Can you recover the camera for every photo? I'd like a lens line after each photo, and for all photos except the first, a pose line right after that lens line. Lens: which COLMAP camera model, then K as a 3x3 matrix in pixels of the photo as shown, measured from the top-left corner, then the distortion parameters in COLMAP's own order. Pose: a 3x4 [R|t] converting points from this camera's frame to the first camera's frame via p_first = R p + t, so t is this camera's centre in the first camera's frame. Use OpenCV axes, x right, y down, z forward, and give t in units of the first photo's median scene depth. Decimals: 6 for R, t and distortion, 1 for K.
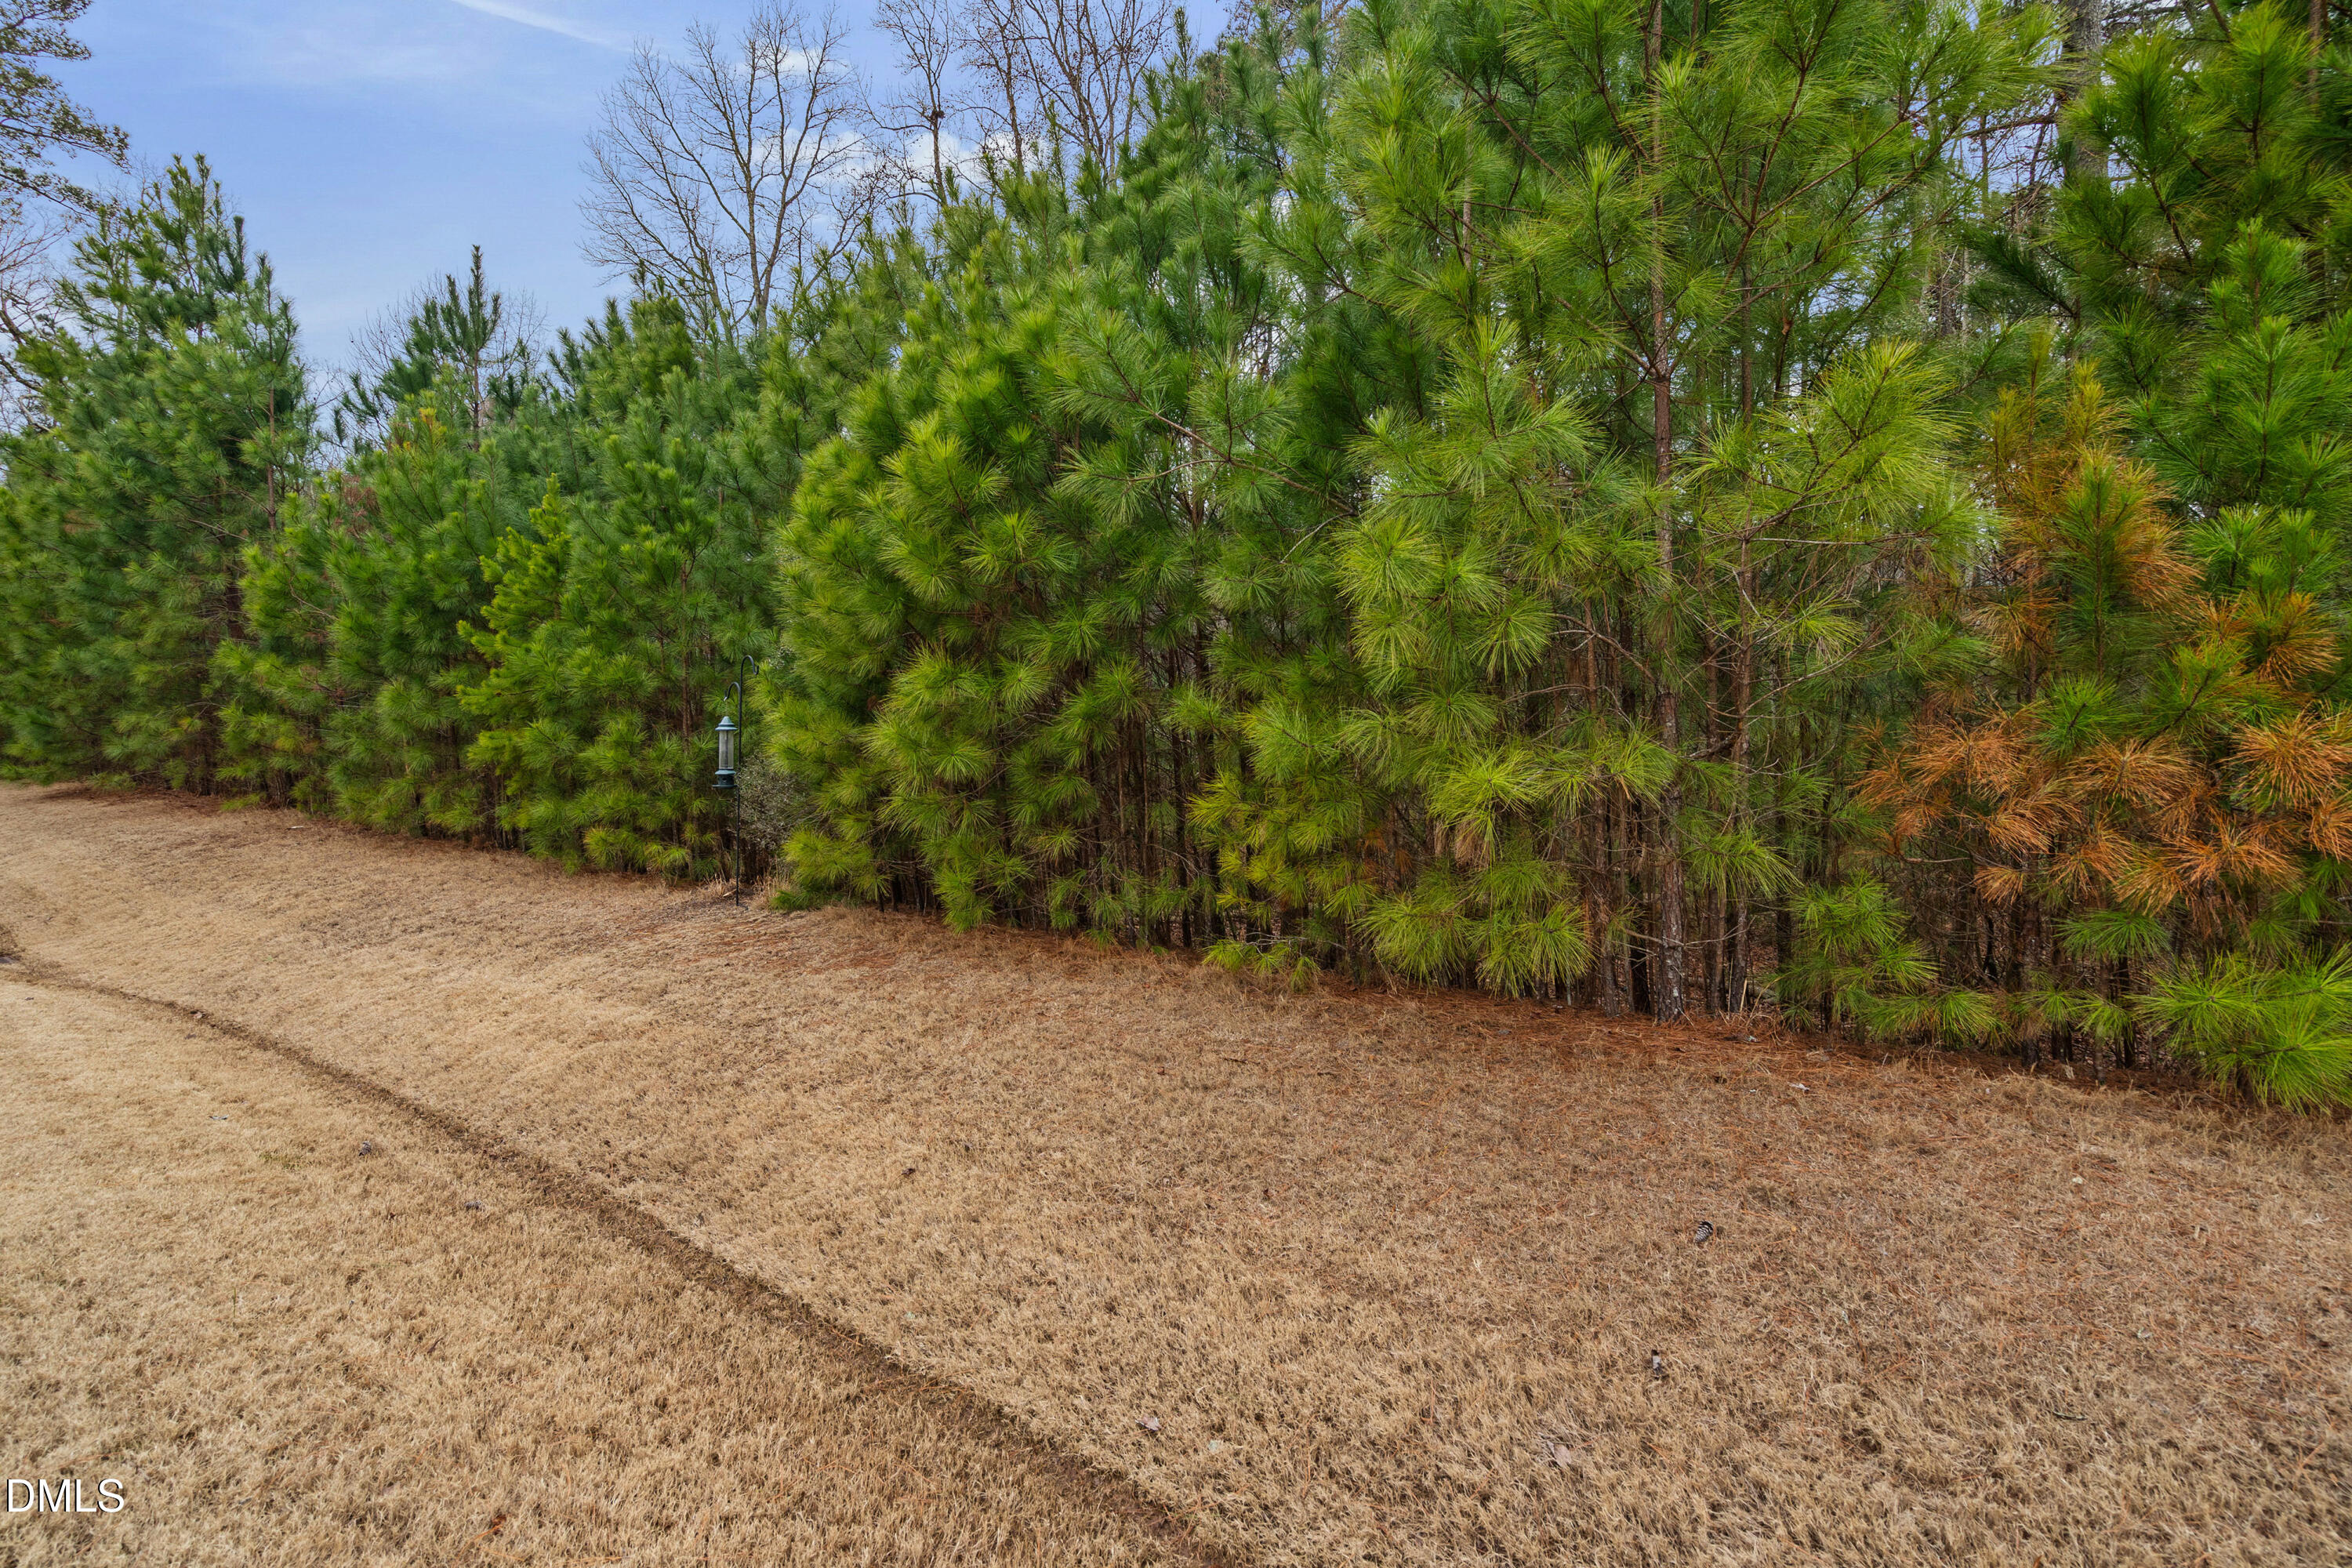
lens RADIAL K [[1077.8, 0, 1222.5], [0, 1077.8, 714.2], [0, 0, 1]] dist [-0.001009, -0.000305]
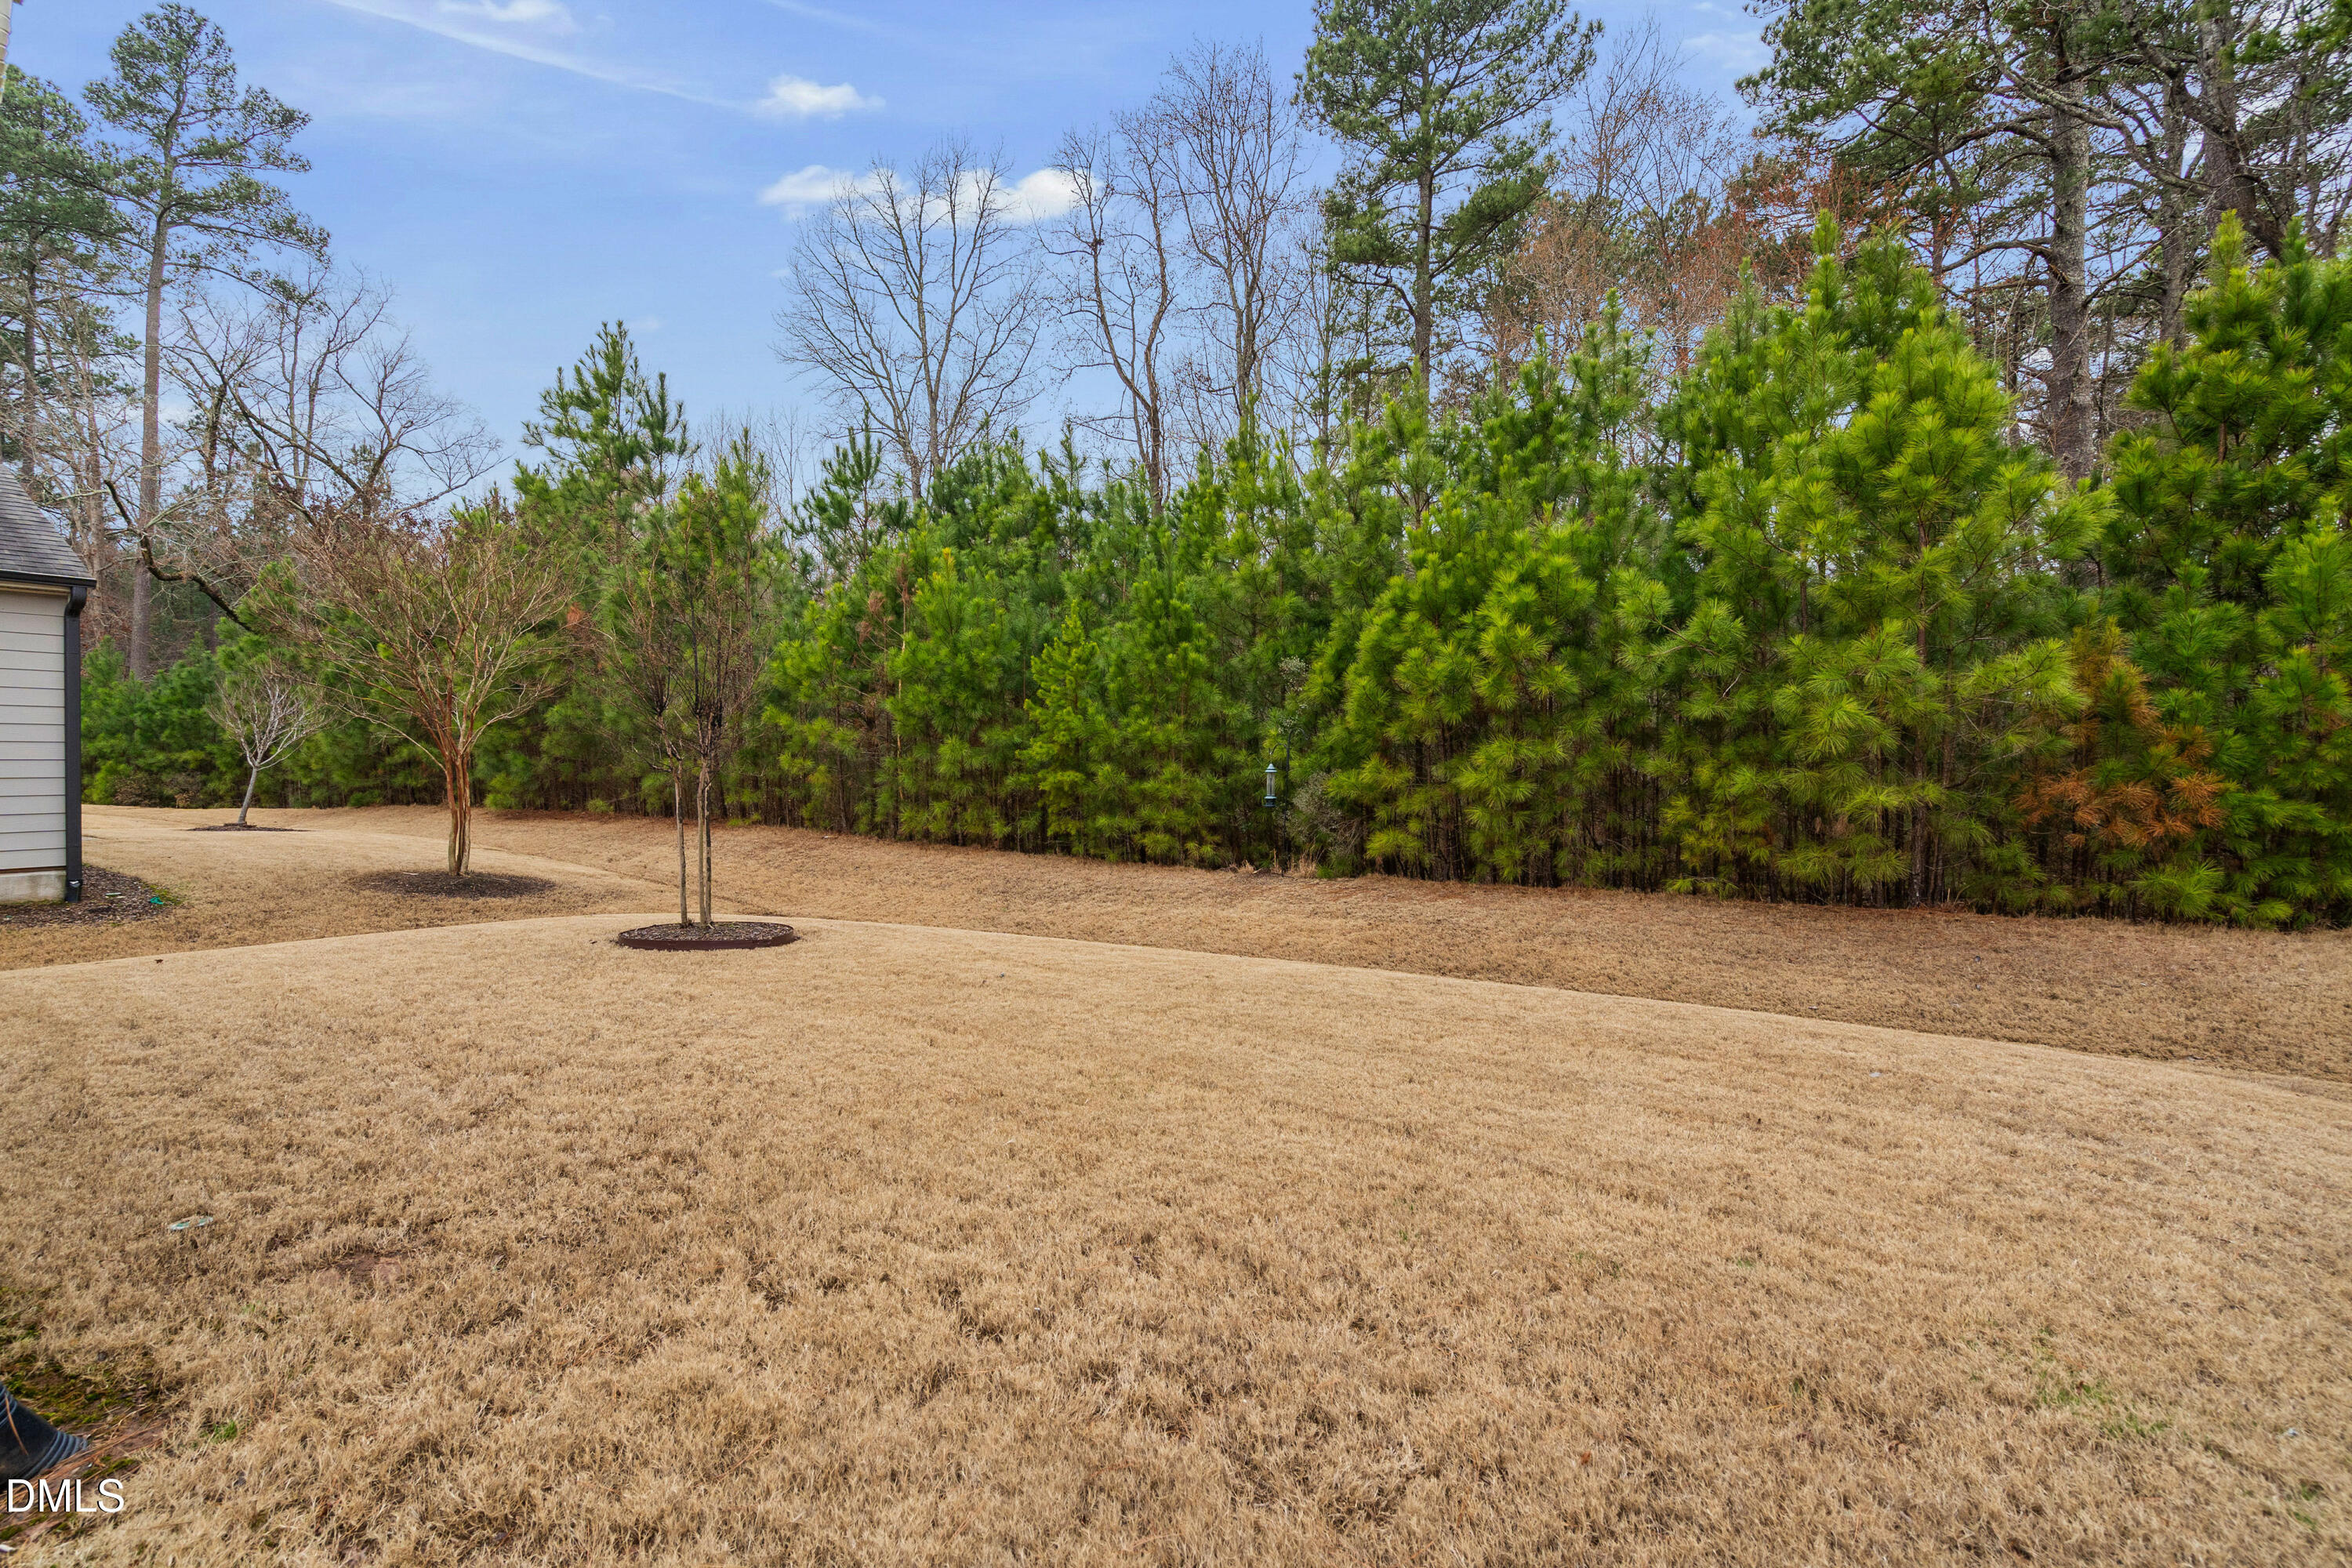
lens RADIAL K [[1077.8, 0, 1171.3], [0, 1077.8, 782.5], [0, 0, 1]] dist [-0.001009, -0.000305]
pose [[0.999983, -0.002990, 0.005045, -1.220895], [0.002785, 0.999189, 0.040170, -0.071758], [-0.005161, -0.040155, 0.999180, -1.300147]]
